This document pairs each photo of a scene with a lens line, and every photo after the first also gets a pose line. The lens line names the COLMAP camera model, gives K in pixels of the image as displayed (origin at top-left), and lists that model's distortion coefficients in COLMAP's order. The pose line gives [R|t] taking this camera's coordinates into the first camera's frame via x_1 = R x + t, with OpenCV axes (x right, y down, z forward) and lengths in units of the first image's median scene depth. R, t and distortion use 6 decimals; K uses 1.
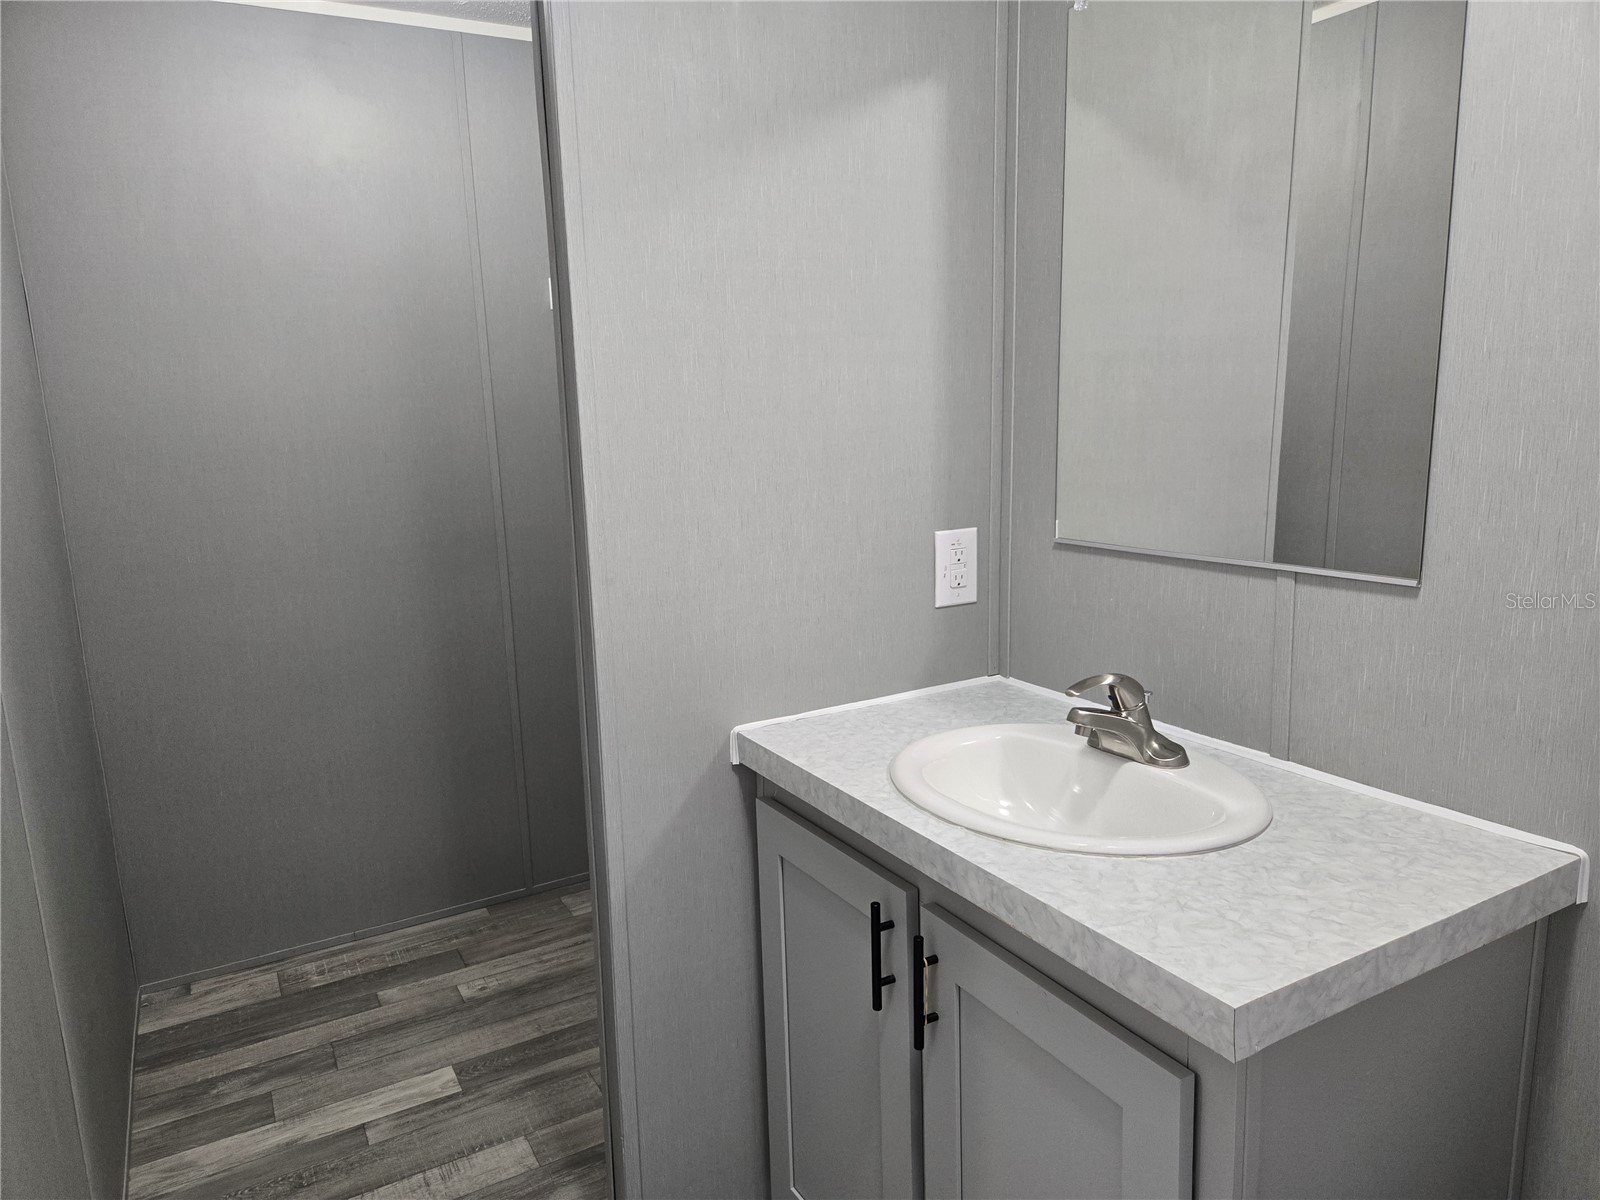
lens RADIAL K [[1066.1, 0, 823.4], [0, 1066.1, 625.4], [0, 0, 1]] dist [0.074682, -0.060668]
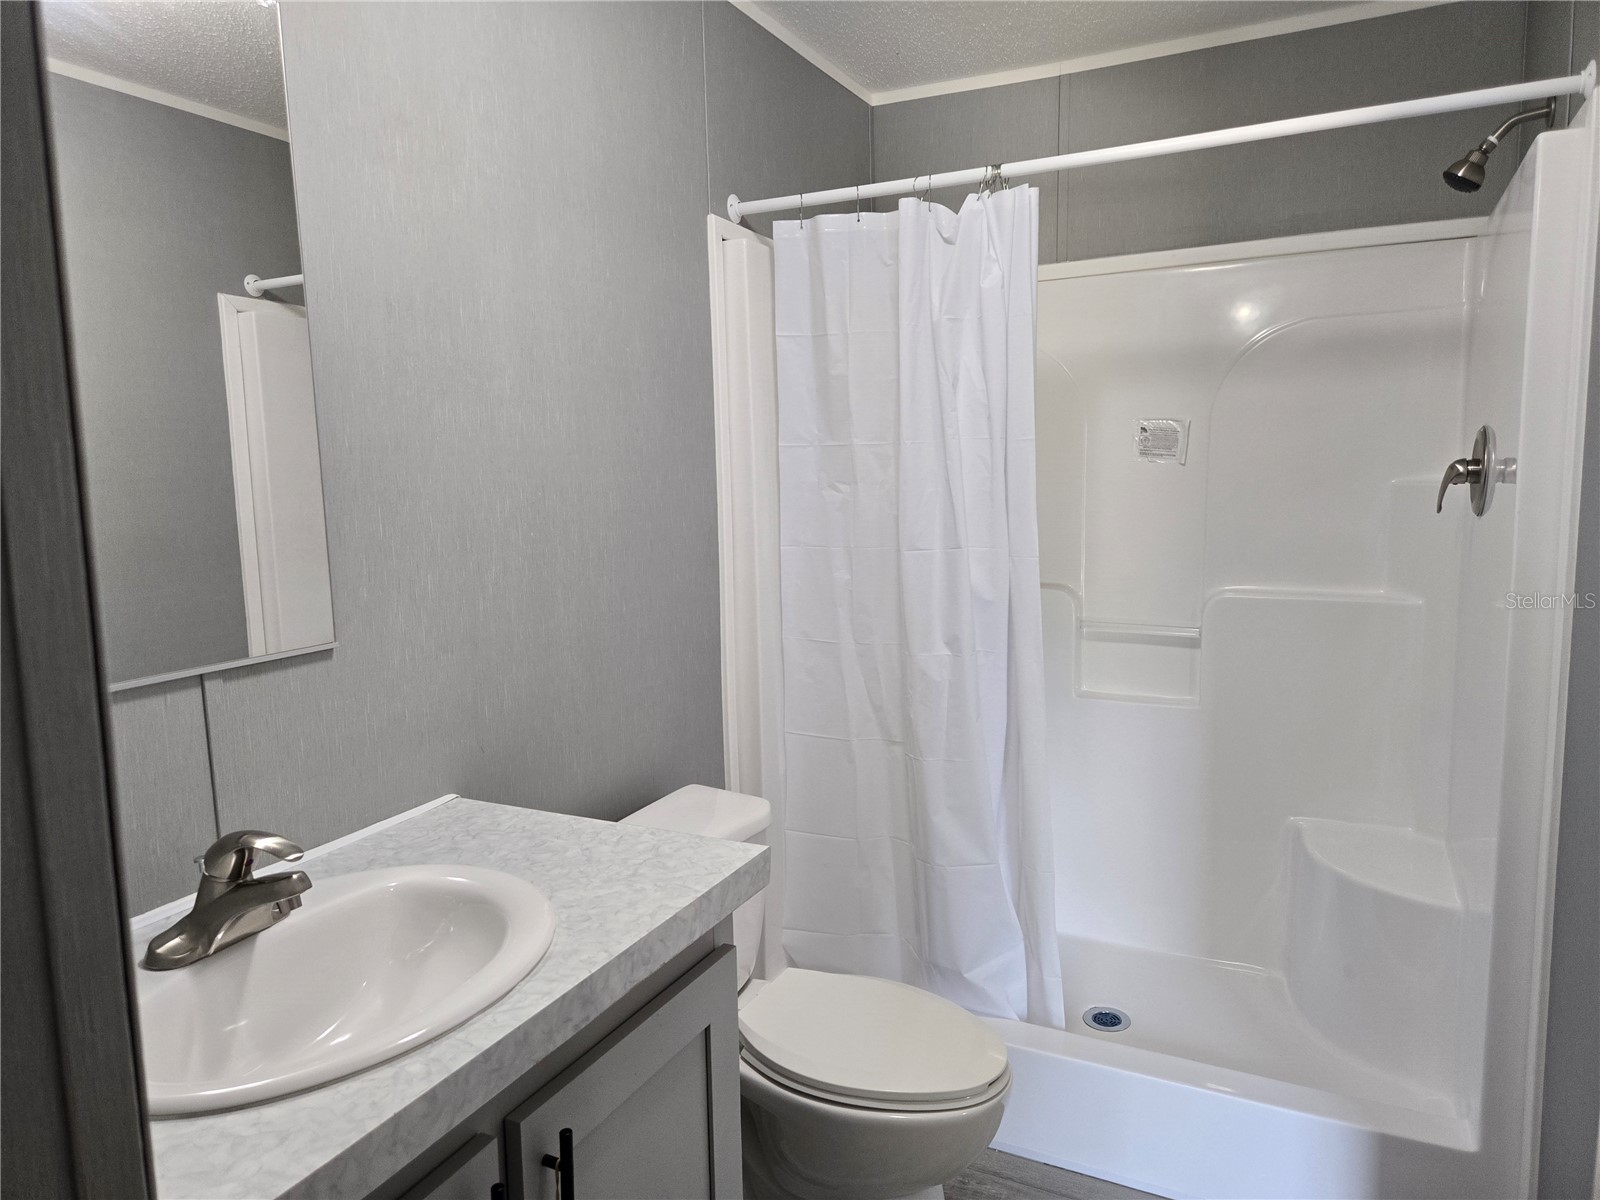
lens RADIAL K [[1066.1, 0, 793.4], [0, 1066.1, 598.3], [0, 0, 1]] dist [0.074682, -0.060668]
pose [[-0.537180, -0.067276, 0.840781, -0.712440], [0.208226, 0.955384, 0.209483, -0.240569], [-0.817362, 0.287602, -0.499204, 1.258920]]
